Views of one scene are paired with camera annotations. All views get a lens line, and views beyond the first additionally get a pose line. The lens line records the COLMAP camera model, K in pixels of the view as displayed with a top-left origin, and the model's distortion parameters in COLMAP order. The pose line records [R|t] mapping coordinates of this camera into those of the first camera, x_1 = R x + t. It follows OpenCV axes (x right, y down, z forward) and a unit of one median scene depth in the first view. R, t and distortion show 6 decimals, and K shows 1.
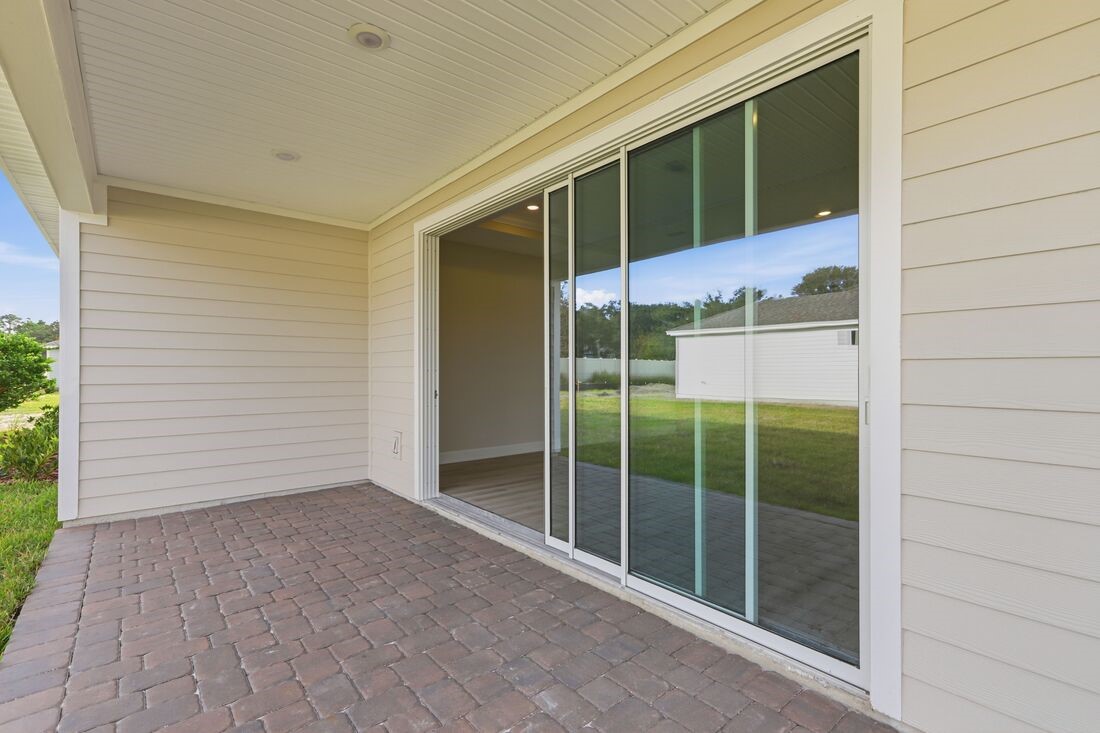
lens RADIAL K [[499.6, 0, 550.2], [0, 499.6, 367.4], [0, 0, 1]] dist [-0.001367, 0.000121]
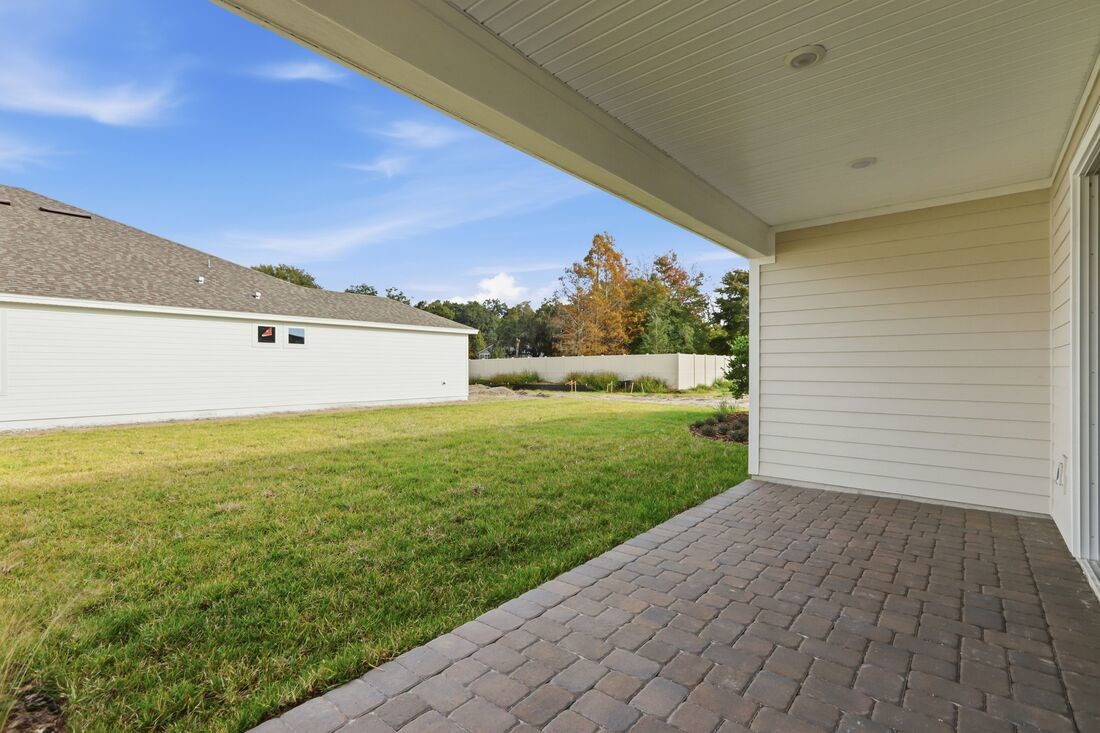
lens RADIAL K [[499.6, 0, 548.9], [0, 499.6, 369.6], [0, 0, 1]] dist [-0.001367, 0.000121]
pose [[0.175881, 0.003248, -0.984406, 0.395095], [0.004478, 0.999982, 0.004100, -0.005777], [0.984401, -0.005130, 0.175863, 0.191943]]
